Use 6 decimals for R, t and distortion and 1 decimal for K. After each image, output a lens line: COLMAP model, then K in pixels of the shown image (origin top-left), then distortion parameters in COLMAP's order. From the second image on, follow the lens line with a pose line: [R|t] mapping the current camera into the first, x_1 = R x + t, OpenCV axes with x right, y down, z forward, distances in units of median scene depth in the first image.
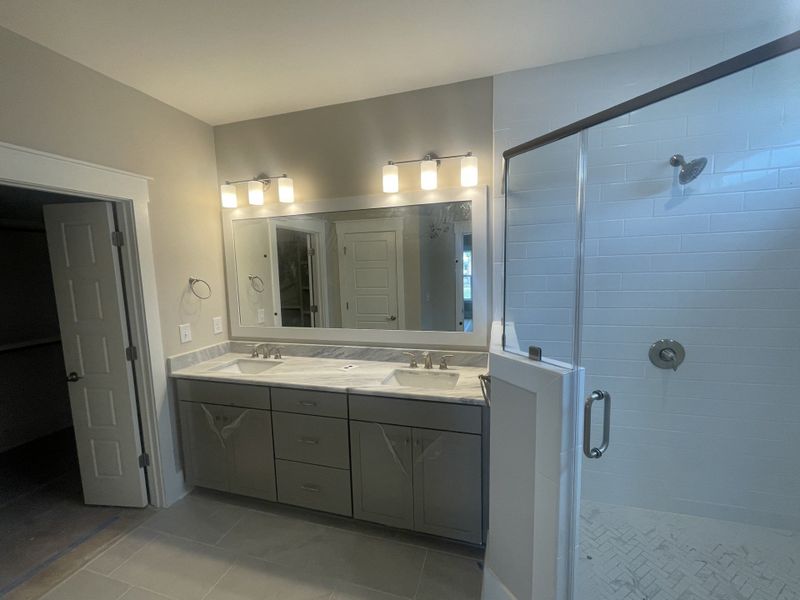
lens RADIAL K [[326.1, 0, 400.0], [0, 326.1, 300.0], [0, 0, 1]] dist [-0.001864, 0.000091]
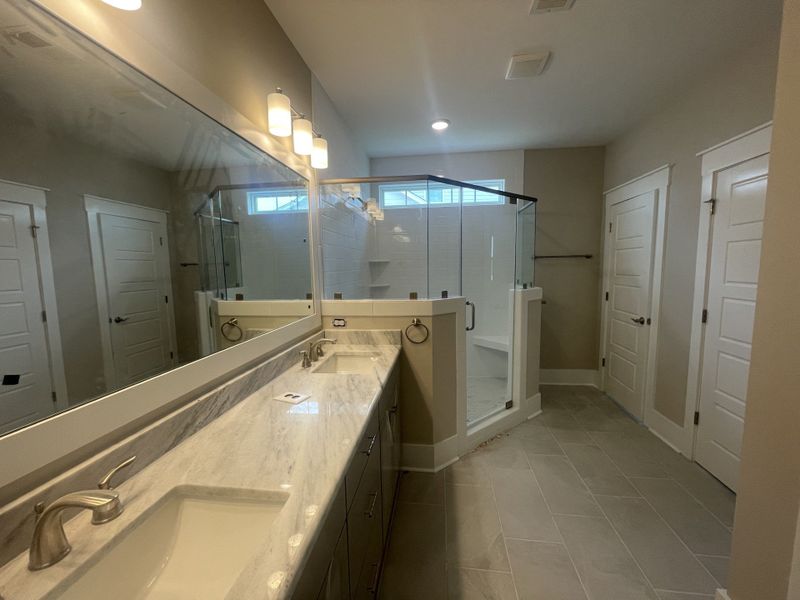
lens RADIAL K [[326.1, 0, 400.0], [0, 326.1, 300.0], [0, 0, 1]] dist [-0.001864, 0.000091]
pose [[-0.160866, -0.072973, 0.984275, -0.745215], [0.119625, 0.988469, 0.092835, -0.002001], [-0.979700, 0.132678, -0.150282, 0.843933]]
